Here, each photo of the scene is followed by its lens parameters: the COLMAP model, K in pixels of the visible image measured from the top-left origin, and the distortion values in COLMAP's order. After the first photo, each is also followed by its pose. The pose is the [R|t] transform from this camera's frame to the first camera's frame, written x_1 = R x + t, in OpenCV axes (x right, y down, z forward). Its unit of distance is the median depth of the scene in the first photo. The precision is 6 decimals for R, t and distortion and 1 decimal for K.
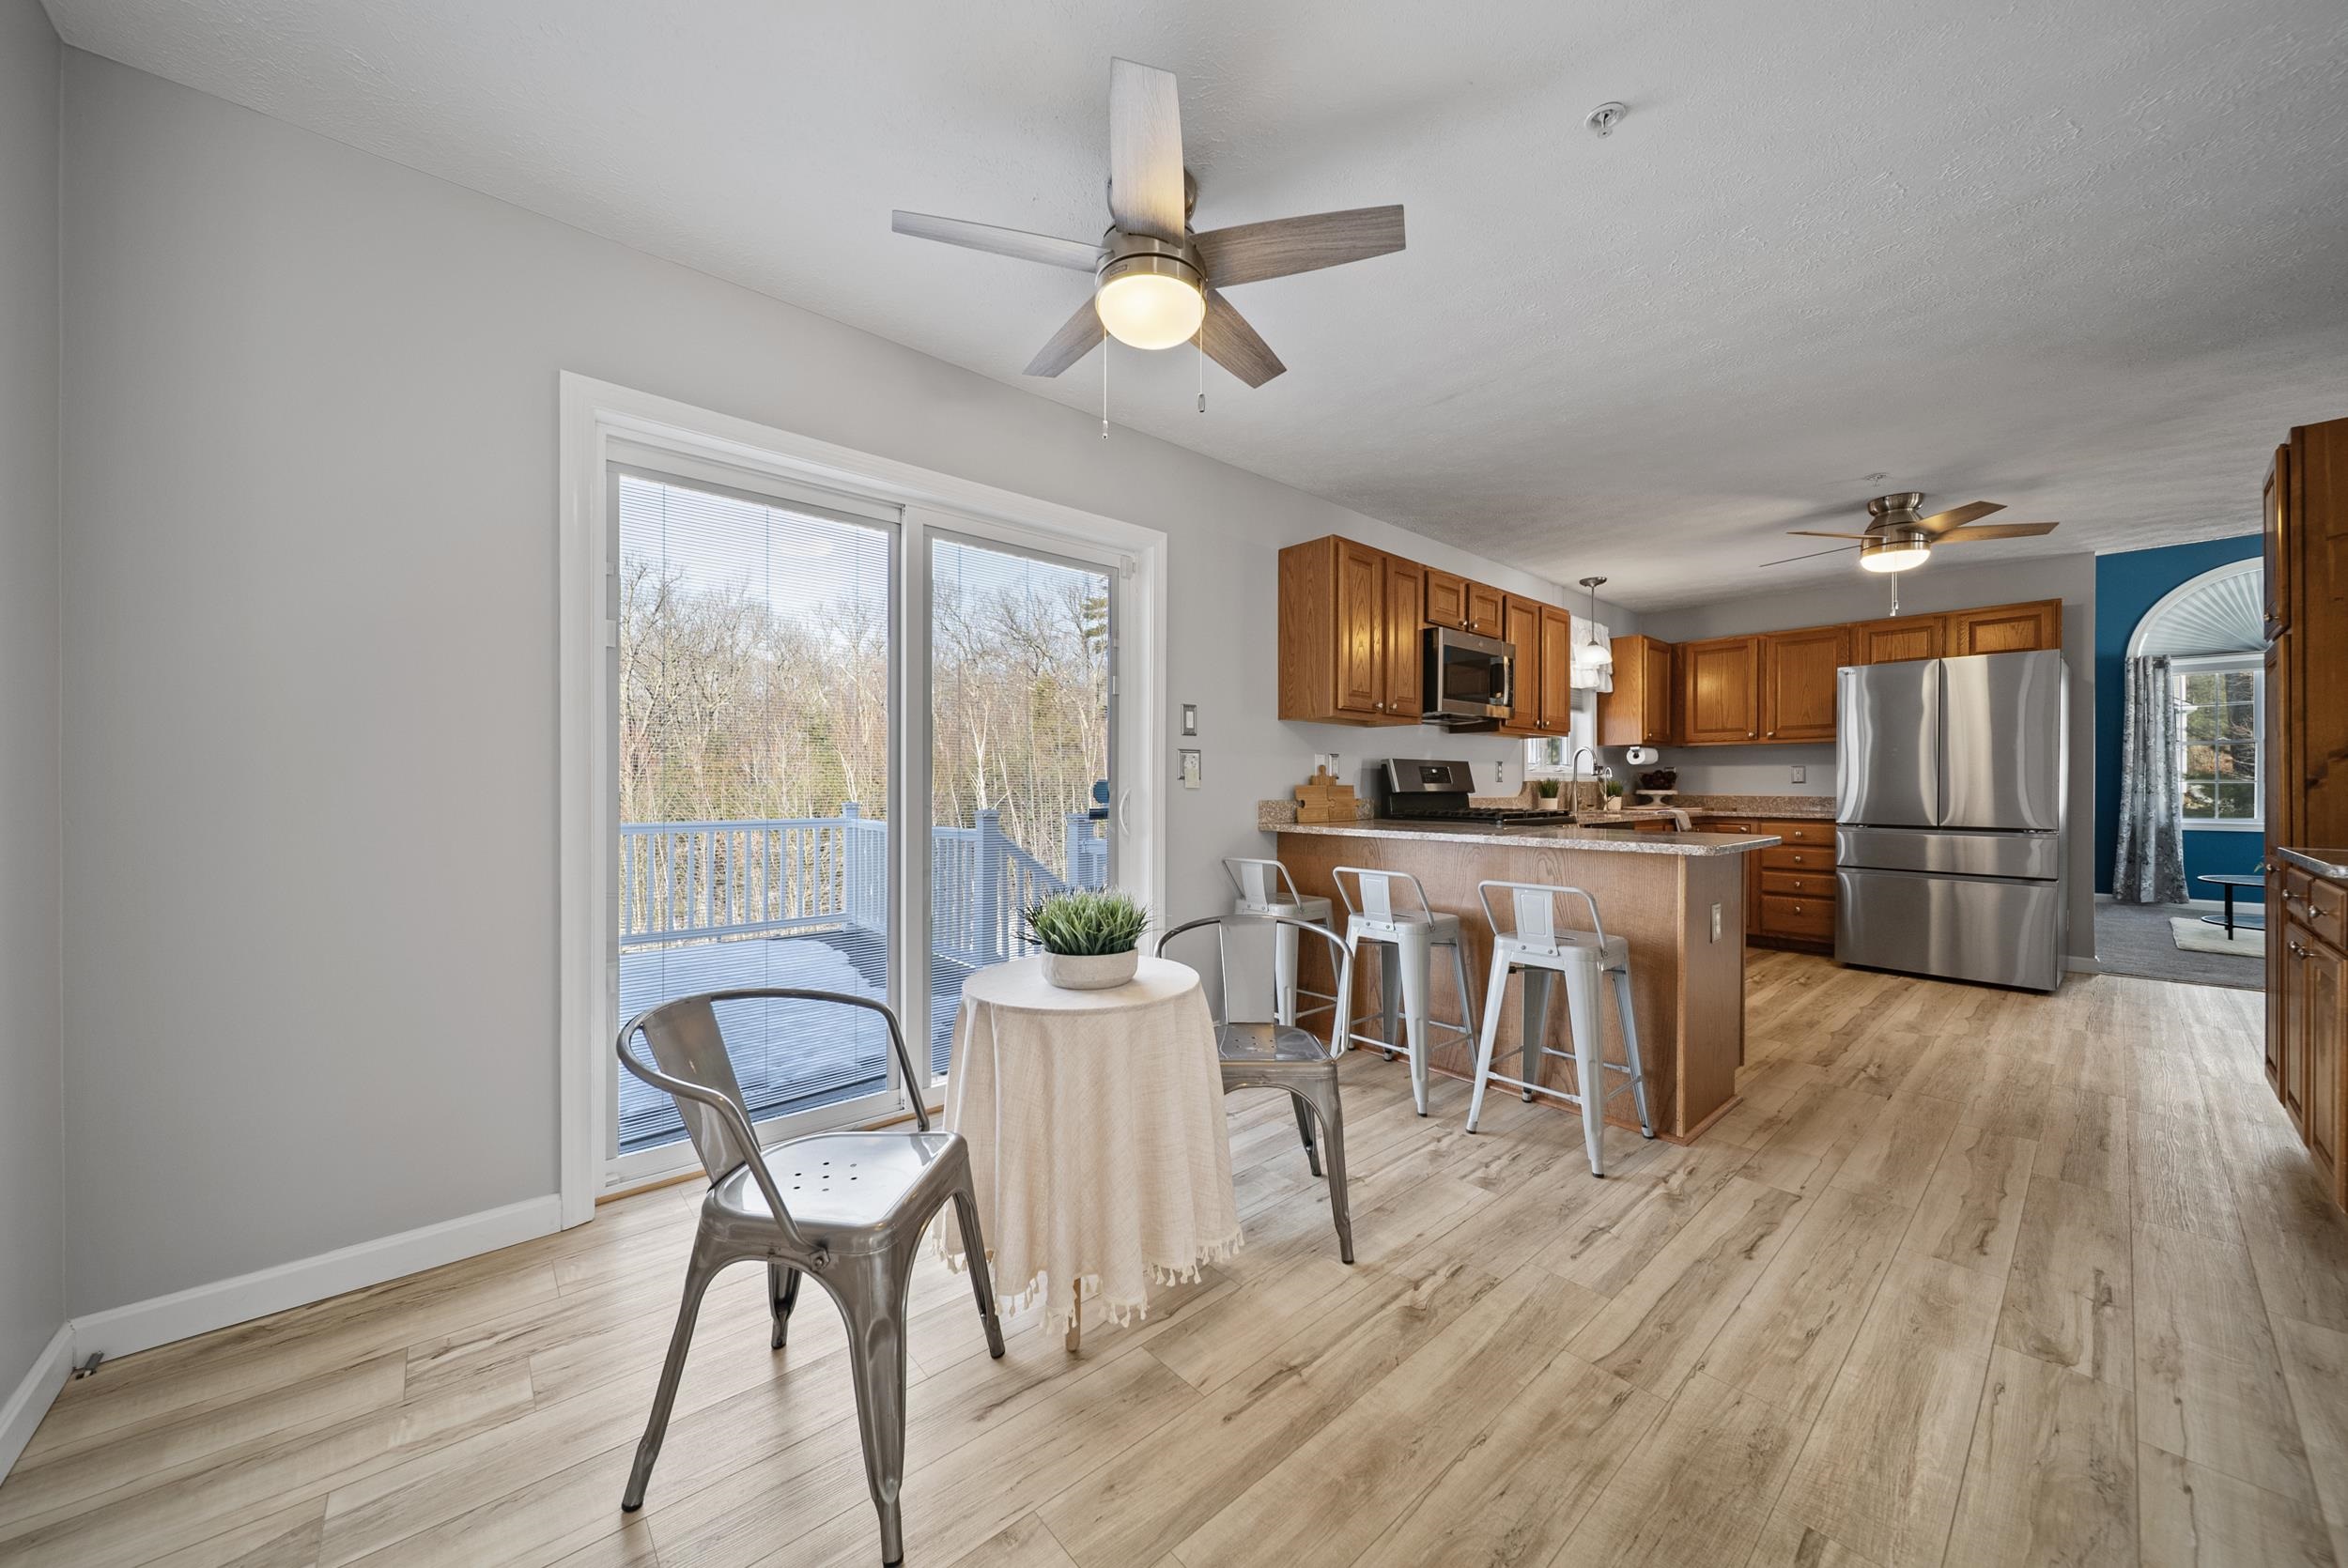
lens RADIAL K [[836.2, 0, 1174.0], [0, 836.2, 784.0], [0, 0, 1]] dist [-0.001070, -0.000694]
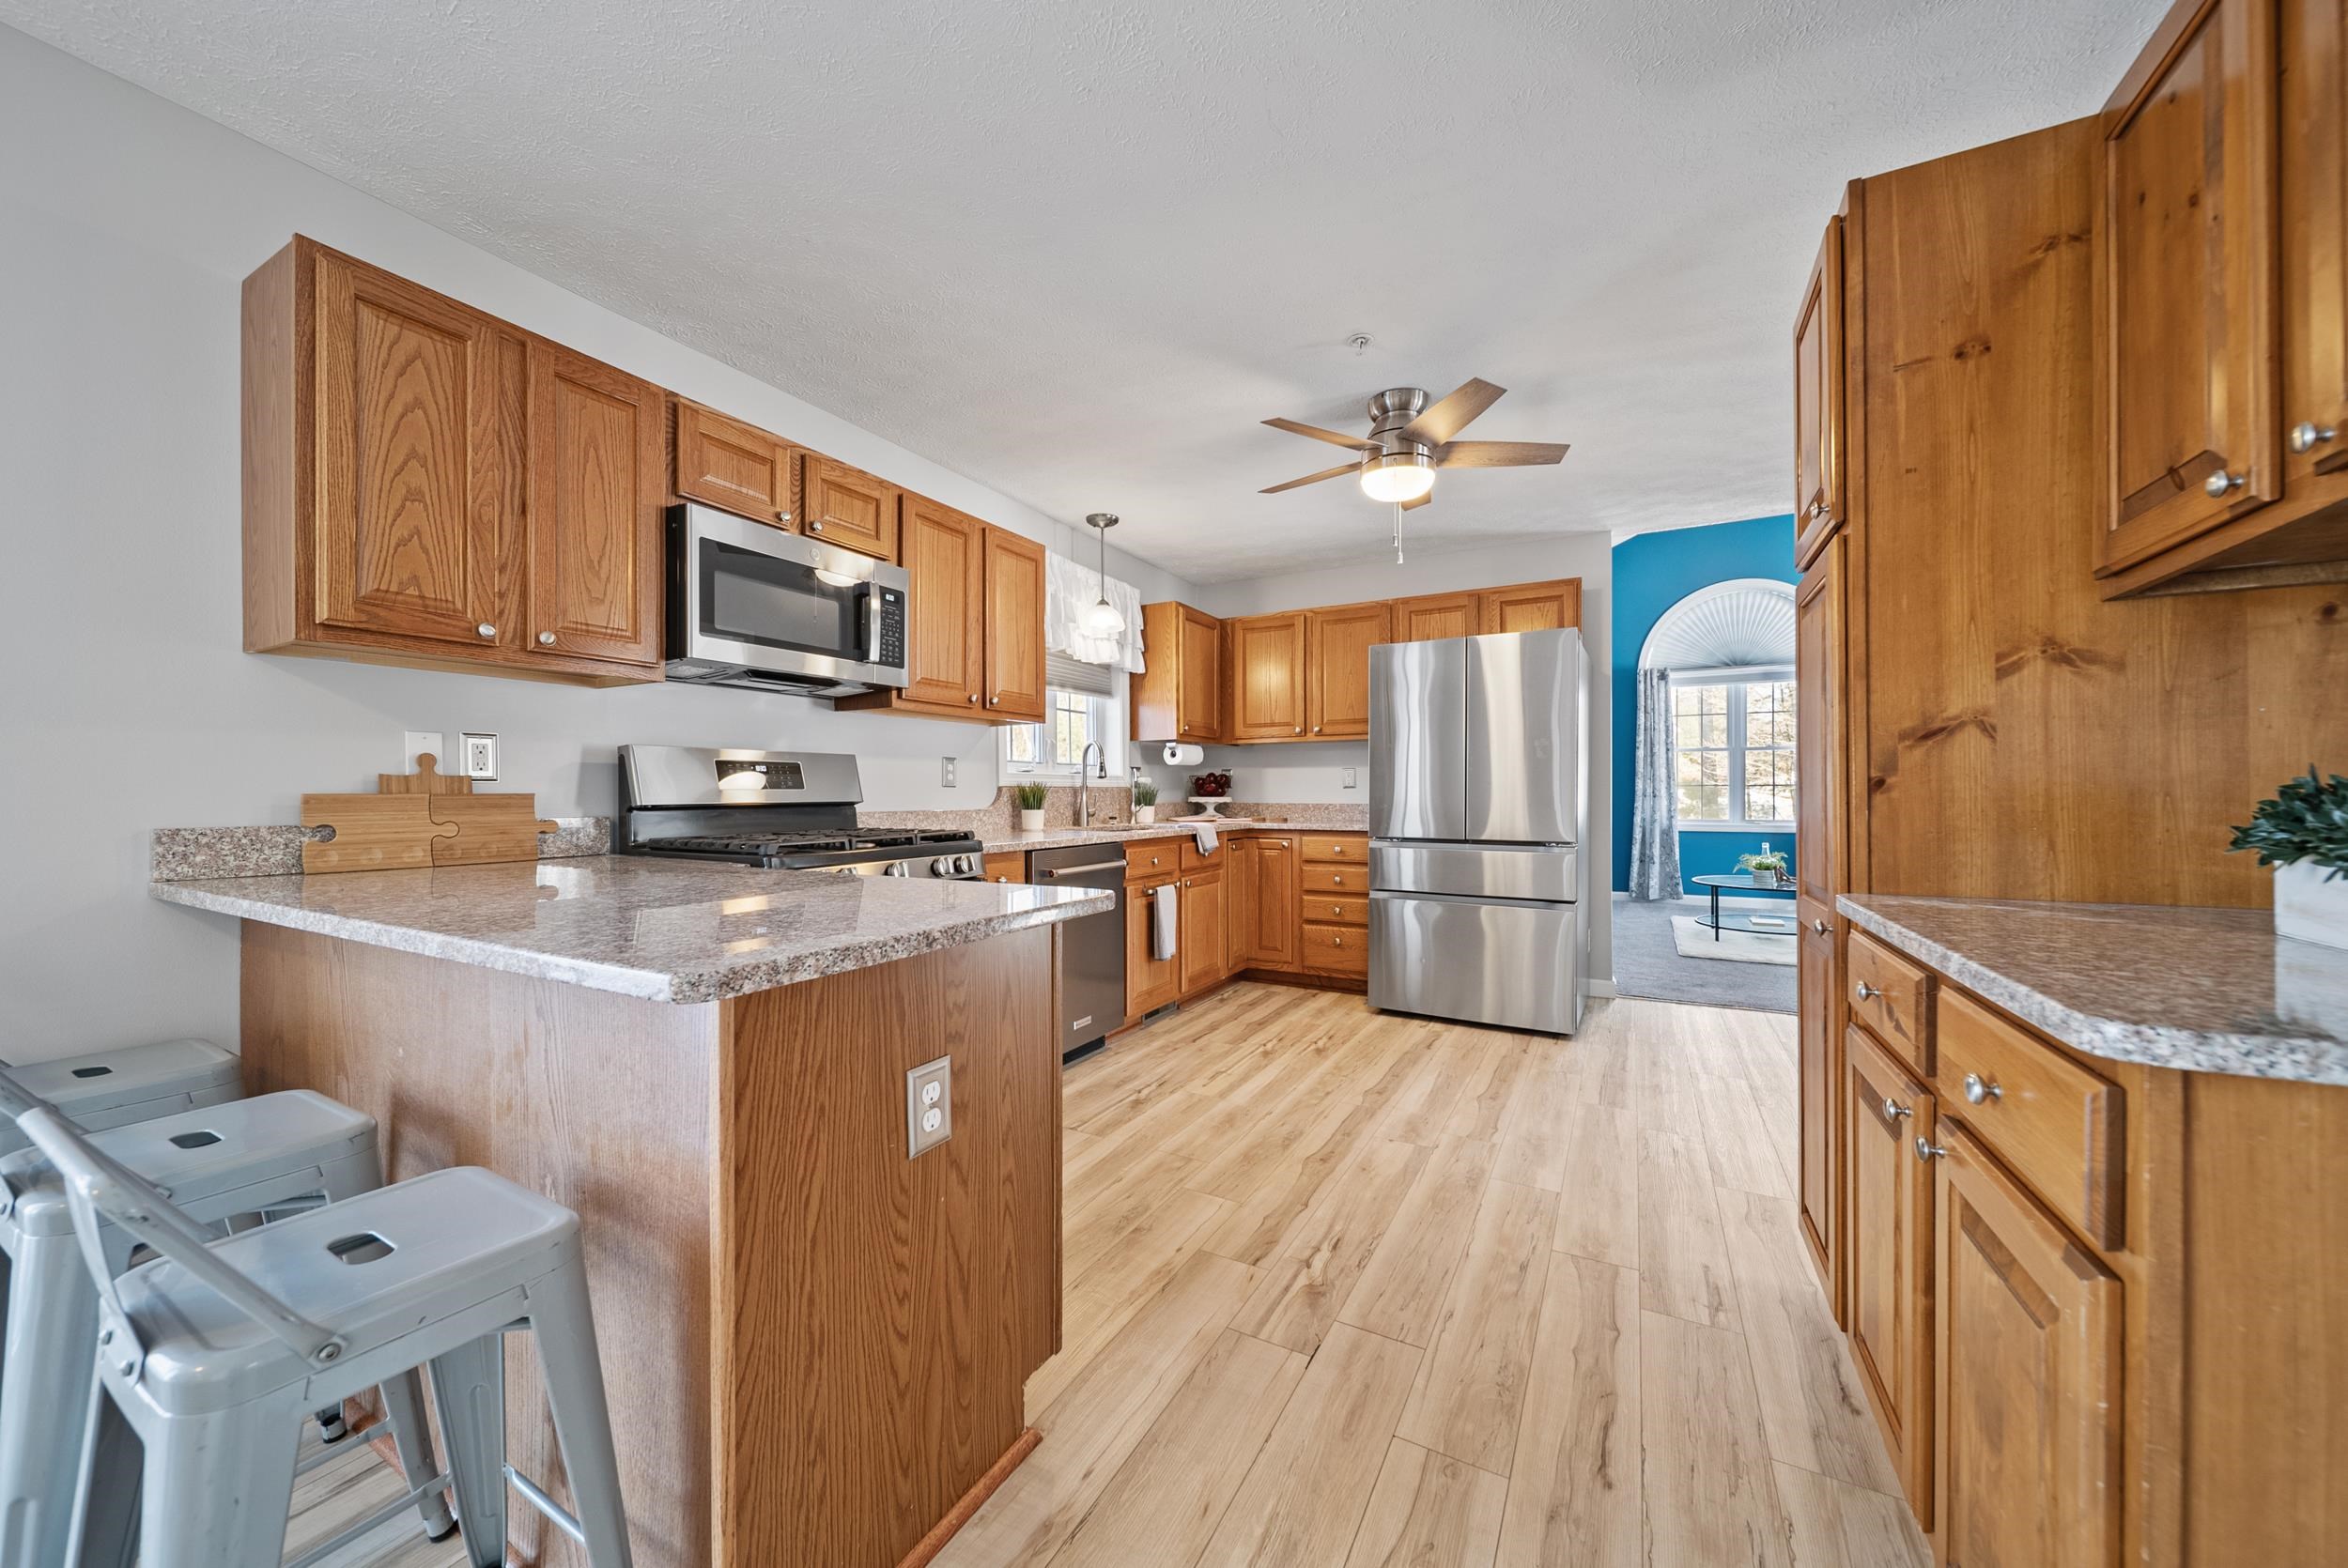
lens RADIAL K [[834.1, 0, 1176.4], [0, 834.1, 790.4], [0, 0, 1]] dist [-0.001383, -0.000279]
pose [[0.941055, -0.002895, 0.338242, 0.342139], [0.002924, 0.999996, 0.000423, 0.000723], [-0.338242, 0.000591, 0.941059, 0.299029]]
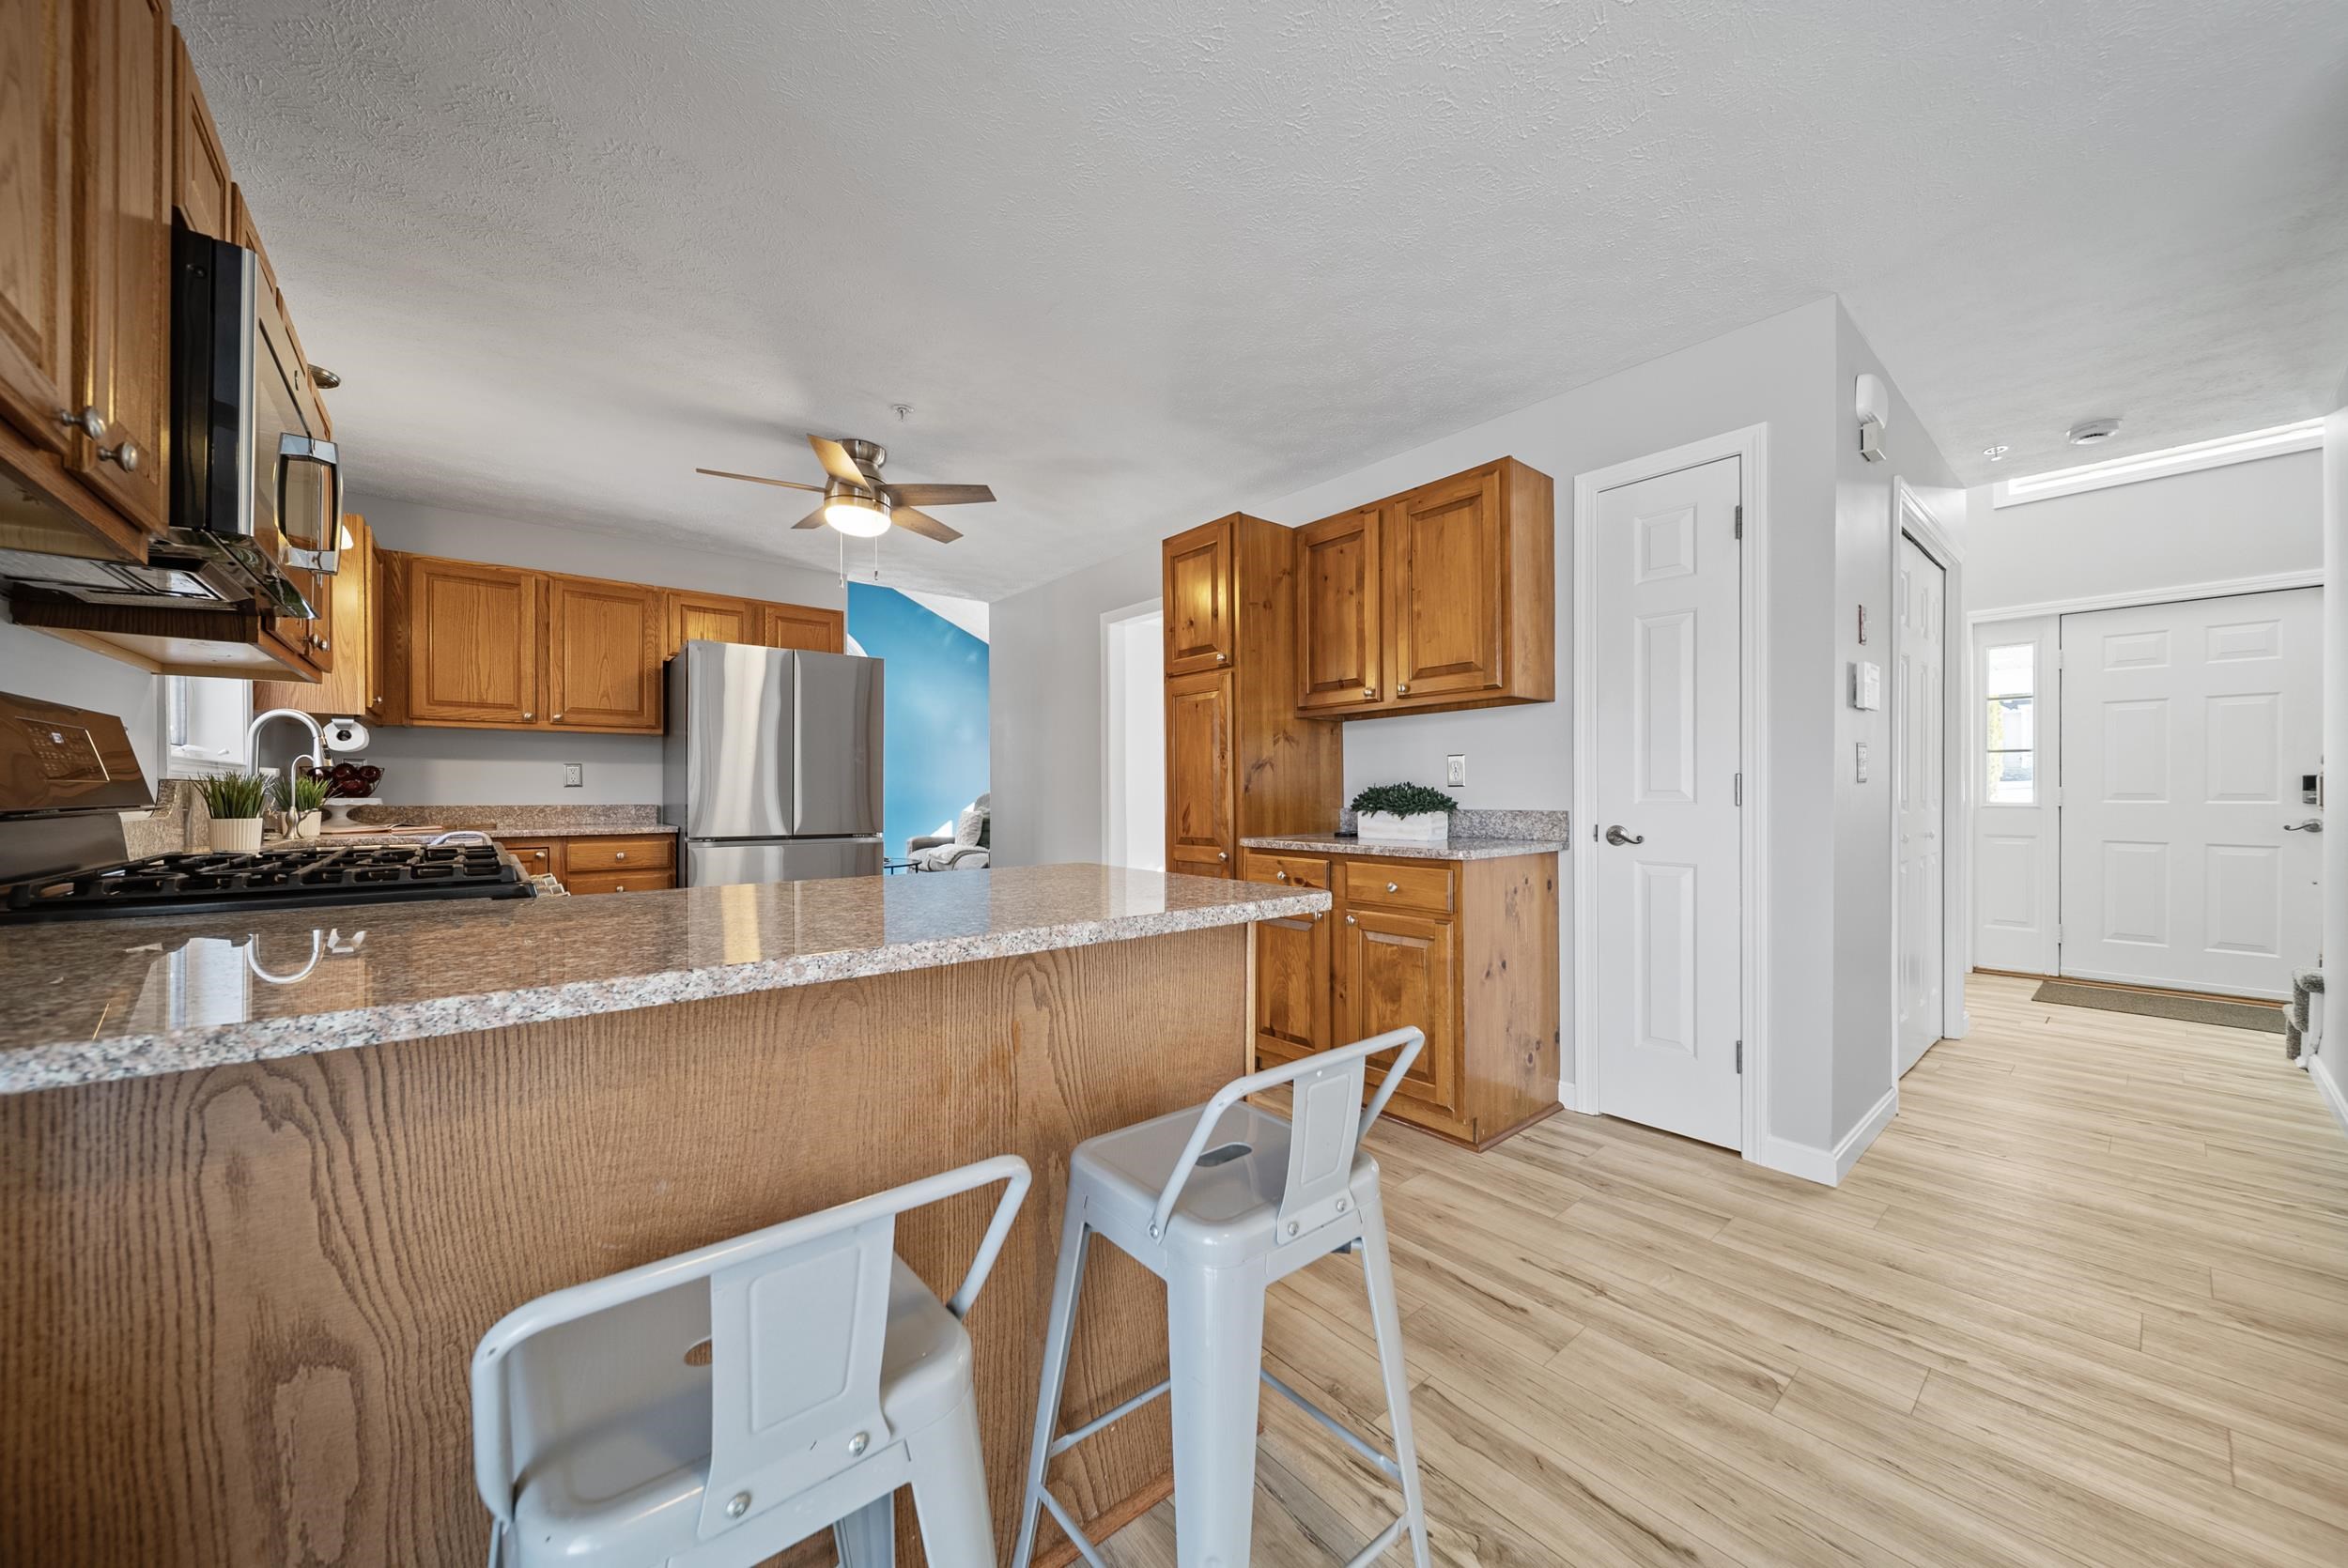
lens RADIAL K [[828.6, 0, 1176.2], [0, 828.6, 797.2], [0, 0, 1]] dist [-0.002879, -0.000293]
pose [[0.024026, -0.006251, 0.999692, 0.029976], [-0.002314, 0.999977, 0.006309, 0.002625], [-0.999709, -0.002465, 0.024011, 0.525554]]
